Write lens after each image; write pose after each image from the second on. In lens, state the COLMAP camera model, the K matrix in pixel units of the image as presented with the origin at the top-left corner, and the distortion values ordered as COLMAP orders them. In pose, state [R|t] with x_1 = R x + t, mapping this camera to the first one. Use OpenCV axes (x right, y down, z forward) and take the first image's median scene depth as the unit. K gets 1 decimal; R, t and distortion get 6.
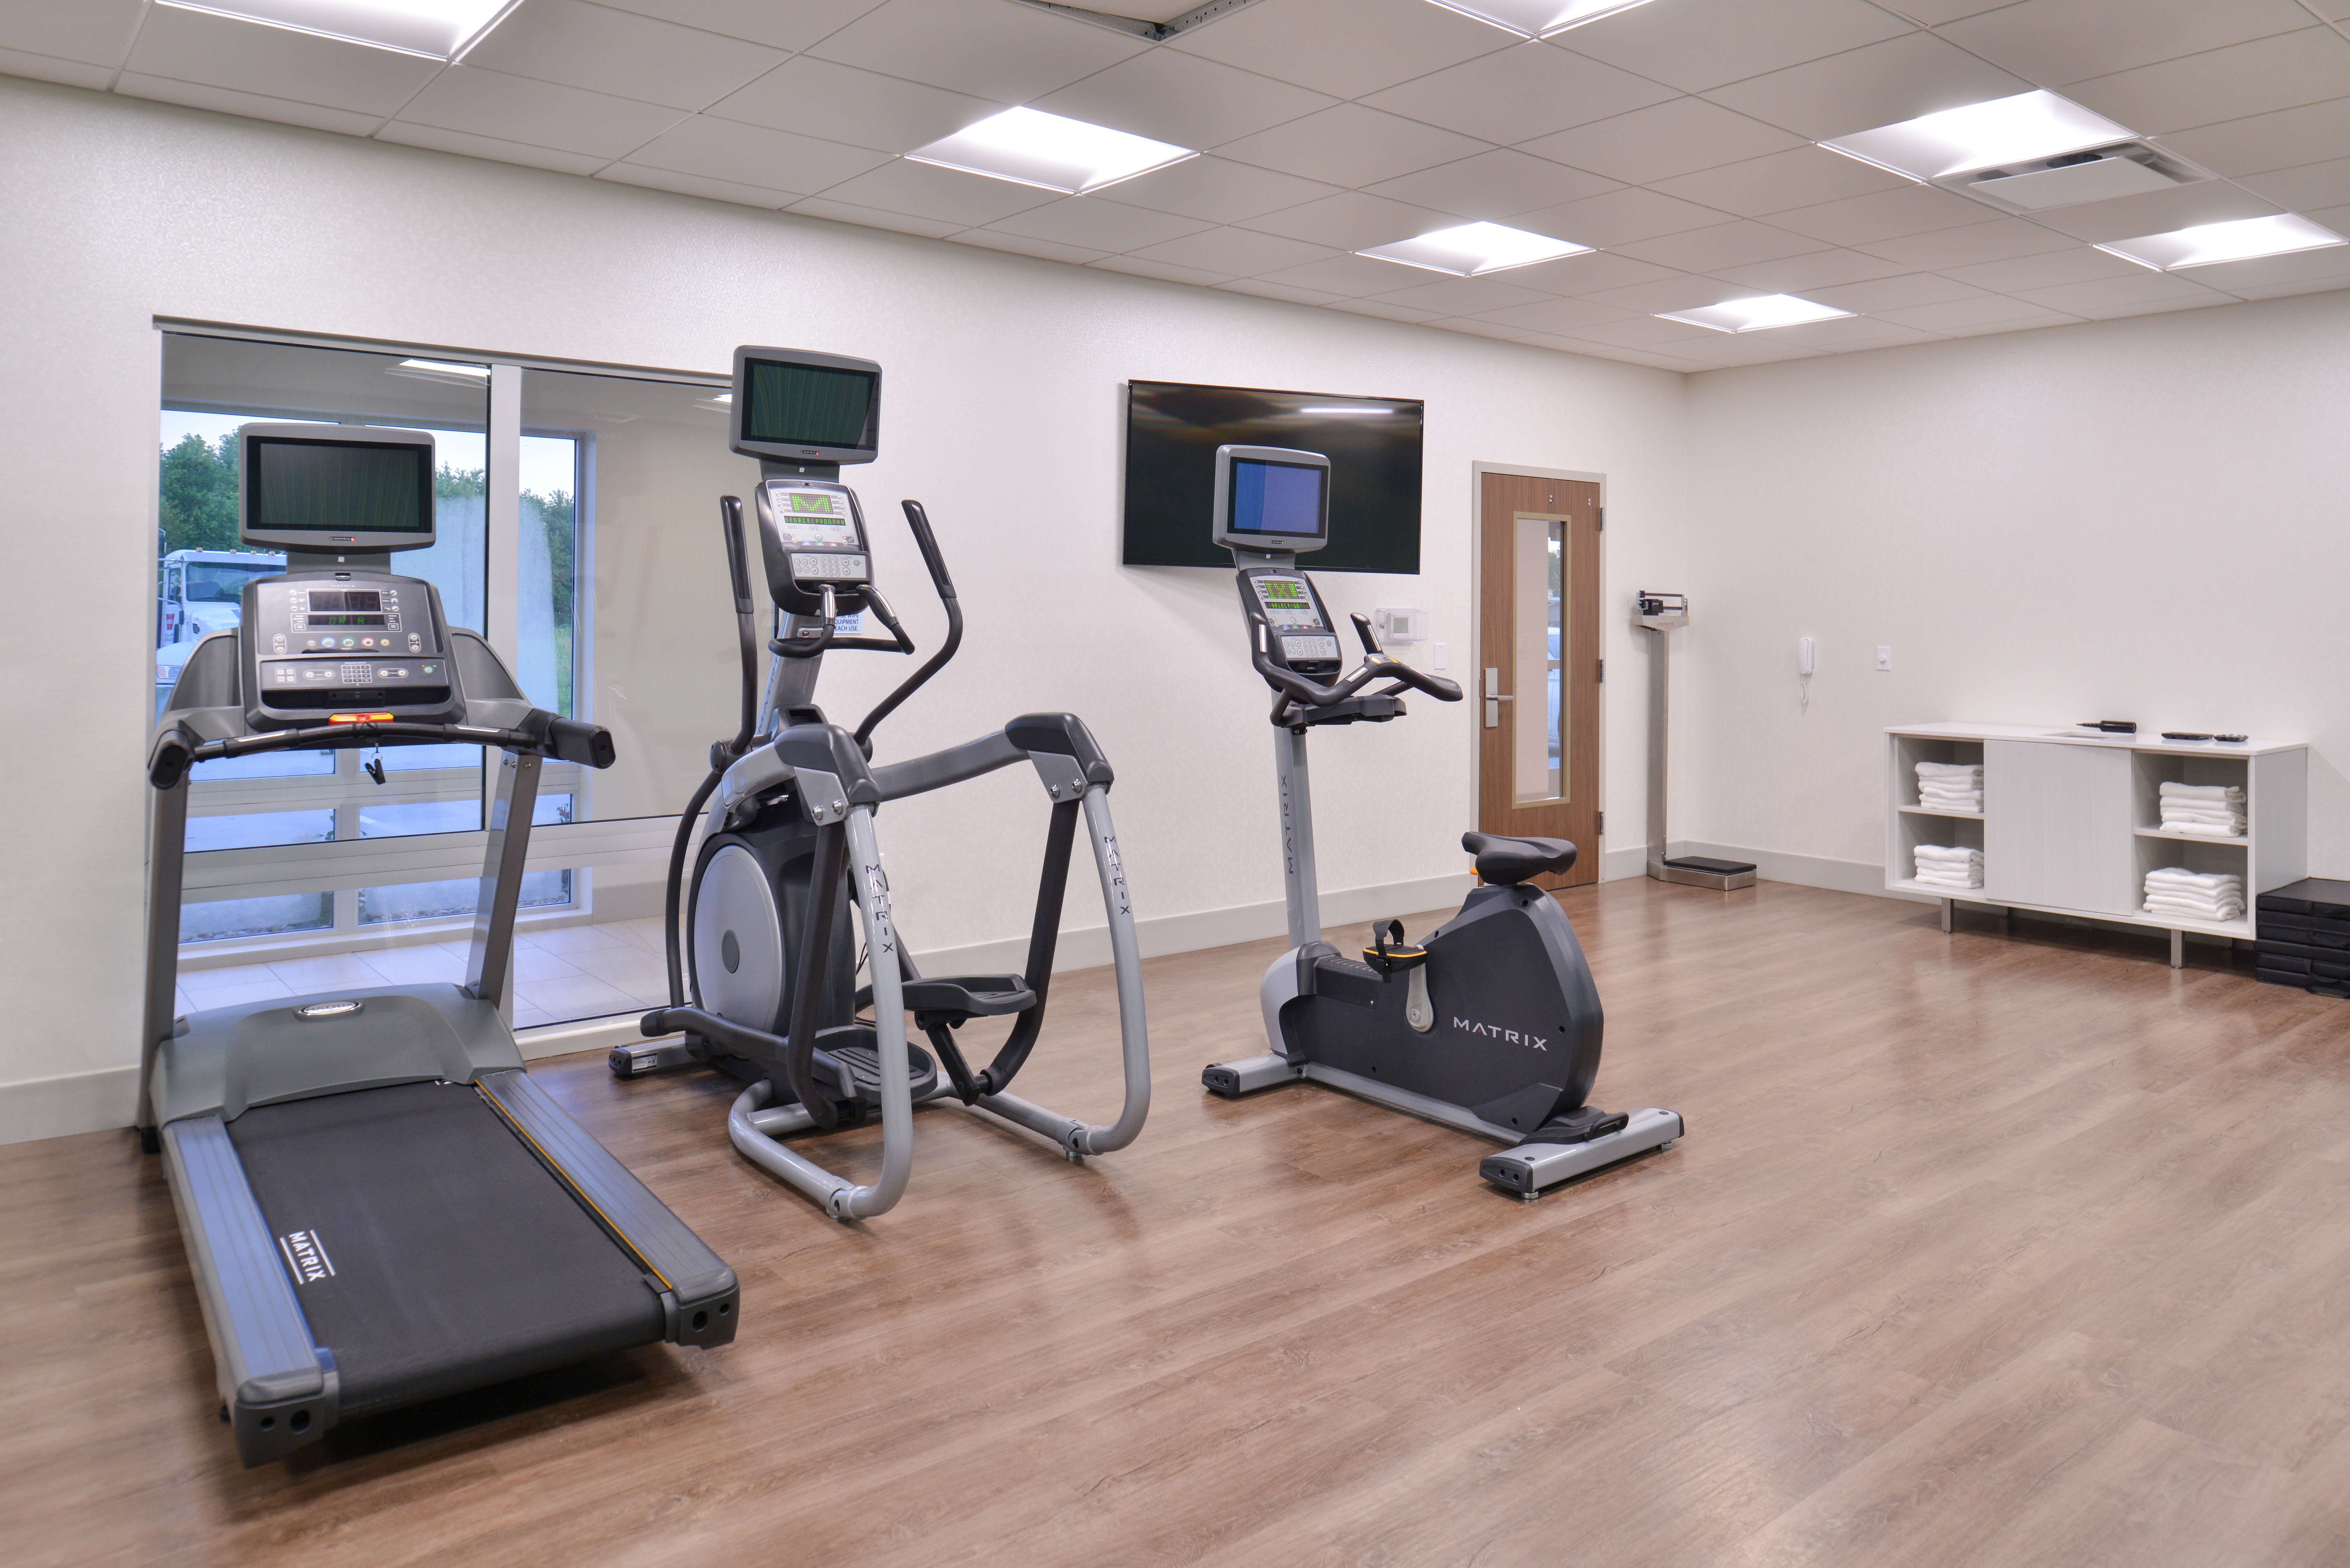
lens RADIAL K [[1620.7, 0, 1186.1], [0, 1620.7, 773.9], [0, 0, 1]] dist [0.003057, -0.002968]
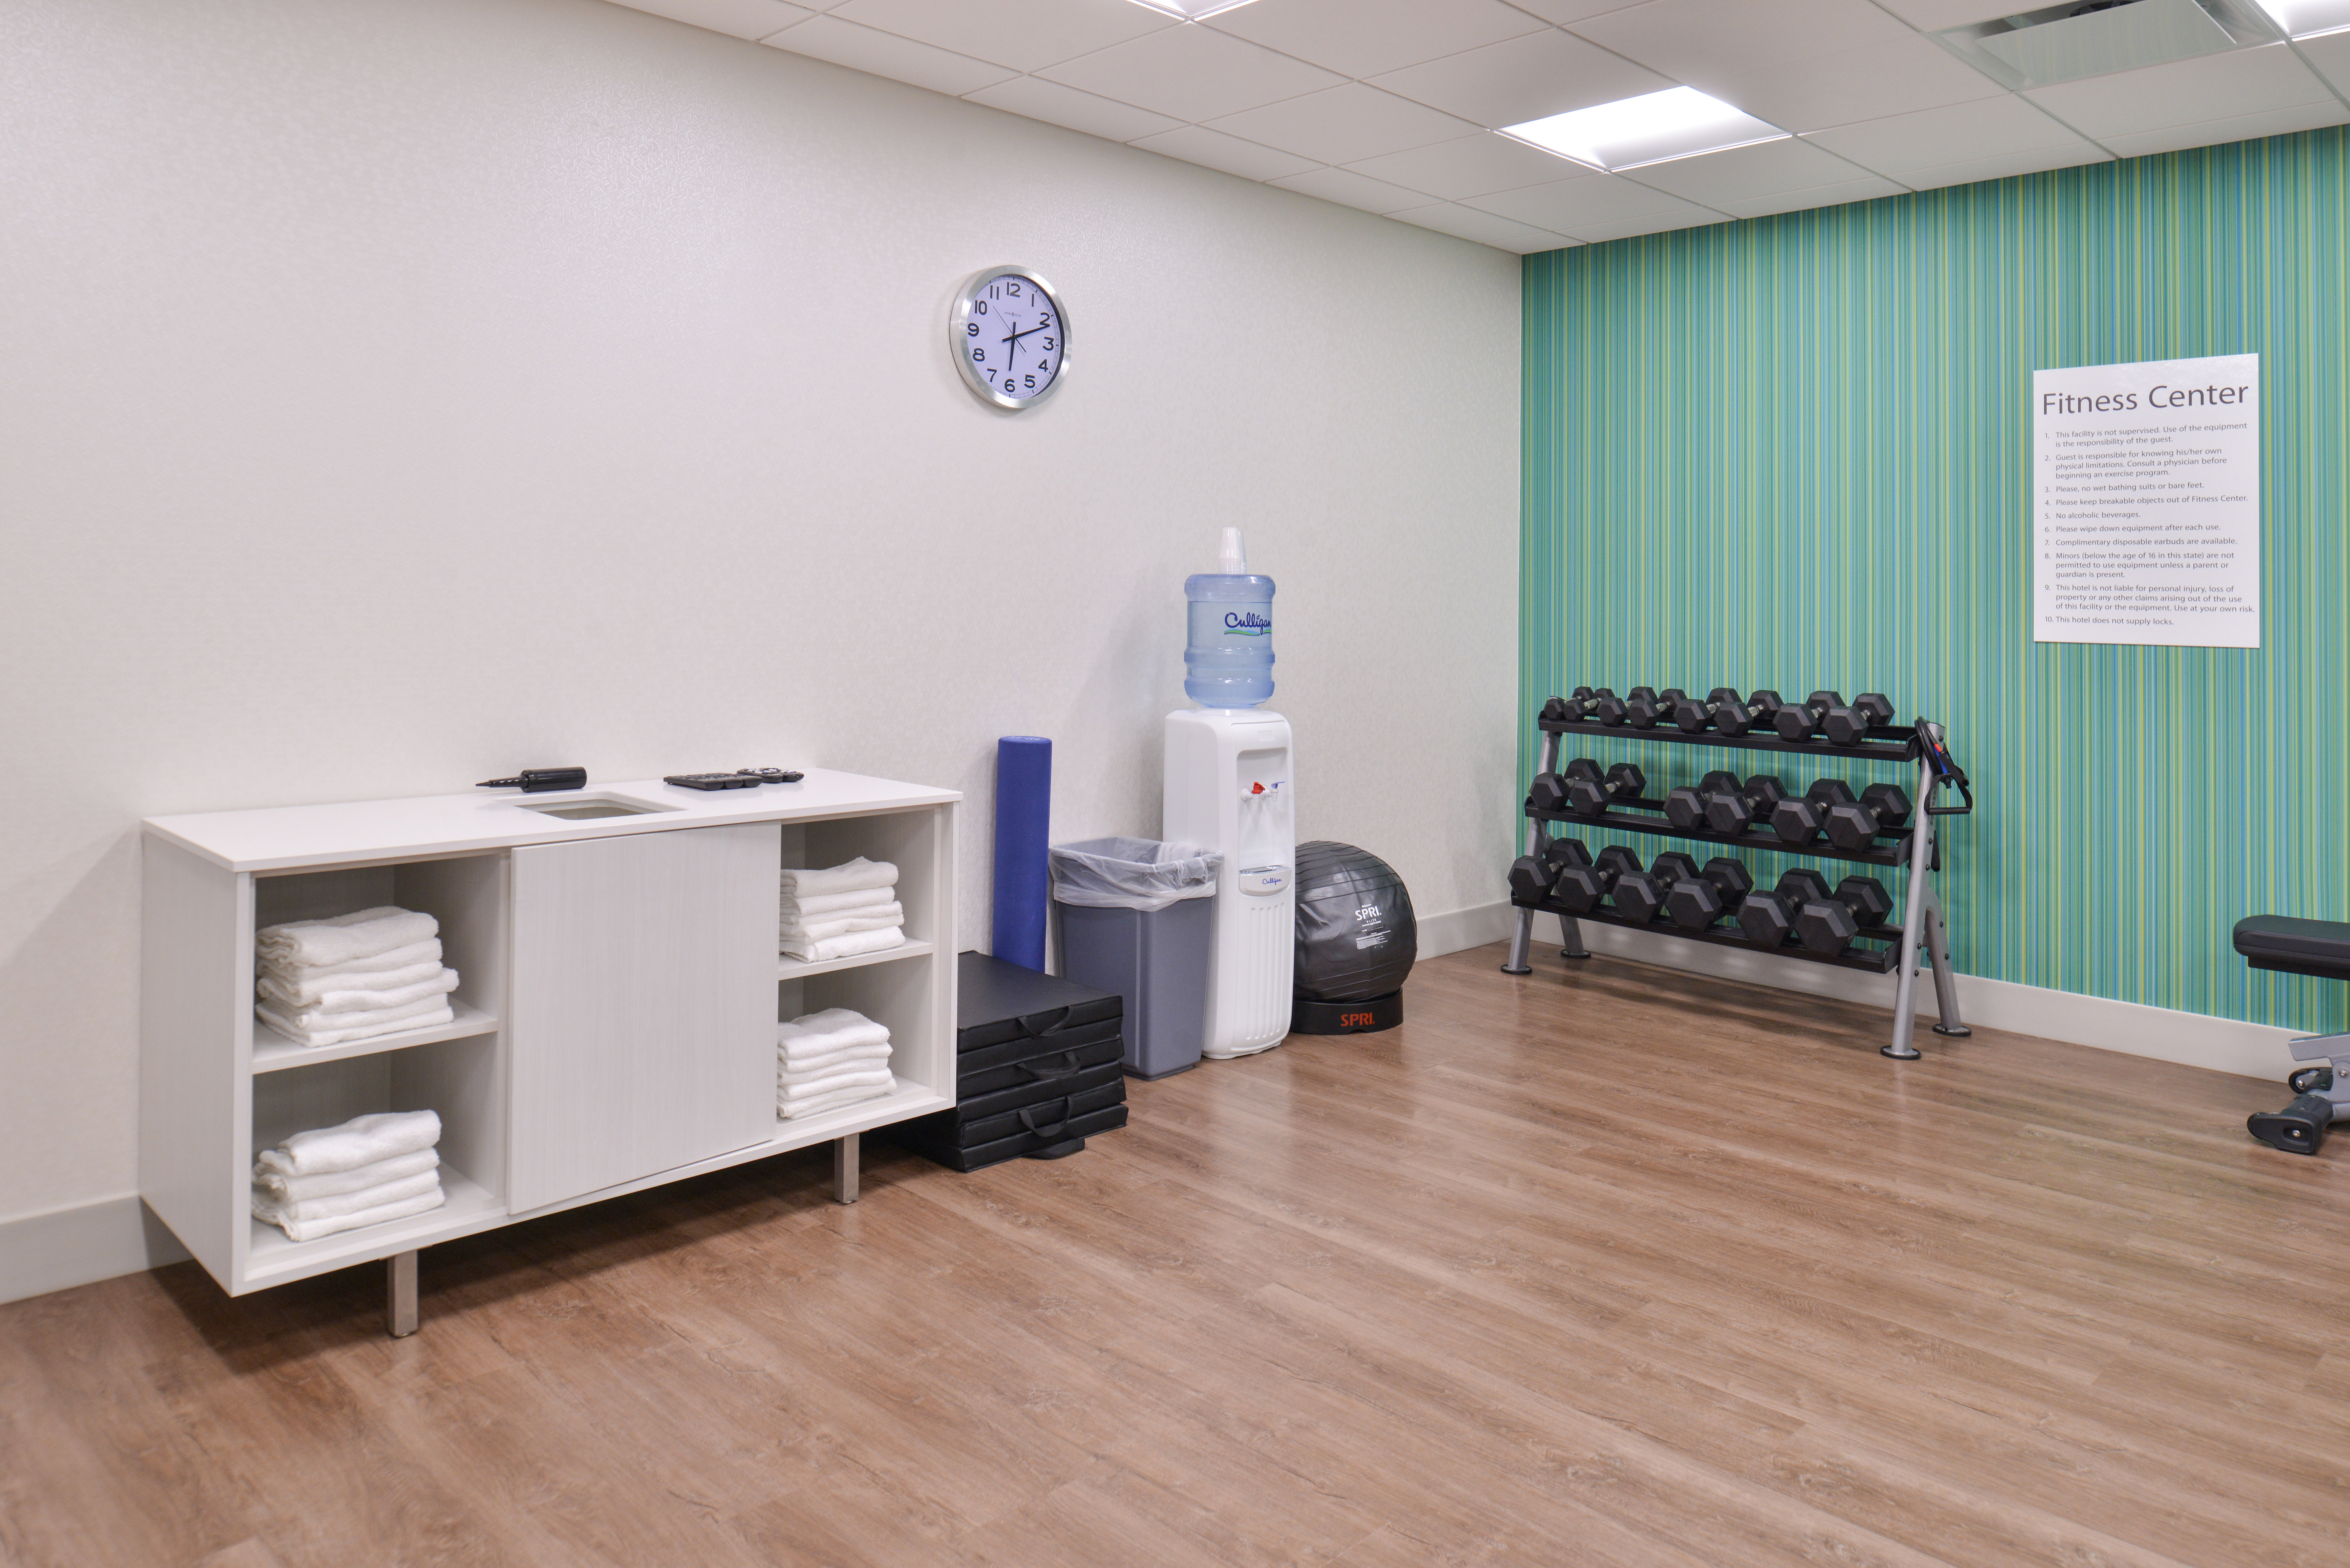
lens RADIAL K [[1620.7, 0, 1186.1], [0, 1620.7, 773.9], [0, 0, 1]] dist [0.003057, -0.002968]
pose [[-0.089497, -0.107735, 0.990143, 0.067459], [0.092355, 0.988952, 0.115953, -0.069598], [-0.991696, 0.101822, -0.078558, 0.842170]]
